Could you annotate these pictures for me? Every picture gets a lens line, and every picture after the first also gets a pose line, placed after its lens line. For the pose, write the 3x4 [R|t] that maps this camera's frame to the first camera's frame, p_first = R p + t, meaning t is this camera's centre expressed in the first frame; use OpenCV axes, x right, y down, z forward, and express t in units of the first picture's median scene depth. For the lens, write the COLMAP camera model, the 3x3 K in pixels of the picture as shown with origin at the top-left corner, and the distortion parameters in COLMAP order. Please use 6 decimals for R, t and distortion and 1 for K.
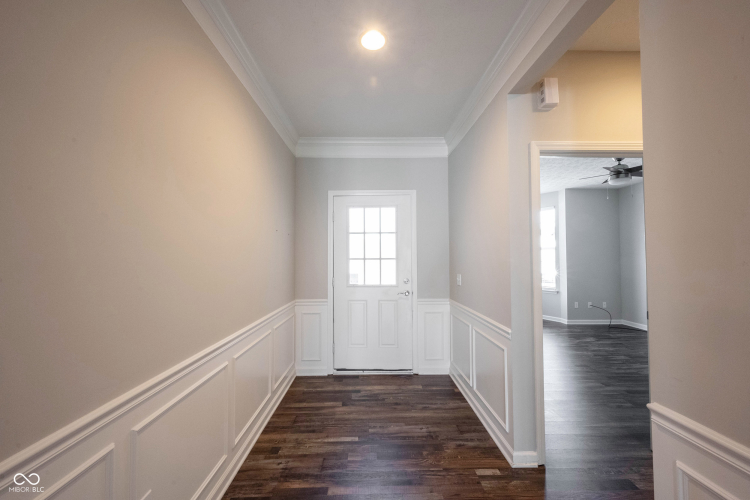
lens RADIAL K [[297.3, 0, 377.2], [0, 297.3, 251.7], [0, 0, 1]] dist [0.001796, 0.000991]
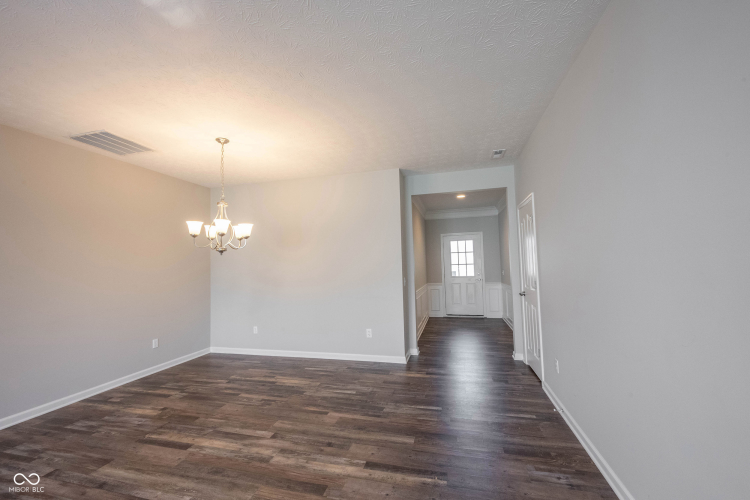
lens RADIAL K [[297.3, 0, 378.5], [0, 297.3, 255.1], [0, 0, 1]] dist [0.001796, 0.000991]
pose [[0.964212, -0.033871, -0.262960, -0.034142], [0.031353, 0.999414, -0.013769, -0.032530], [0.263272, 0.005031, 0.964708, -1.259358]]
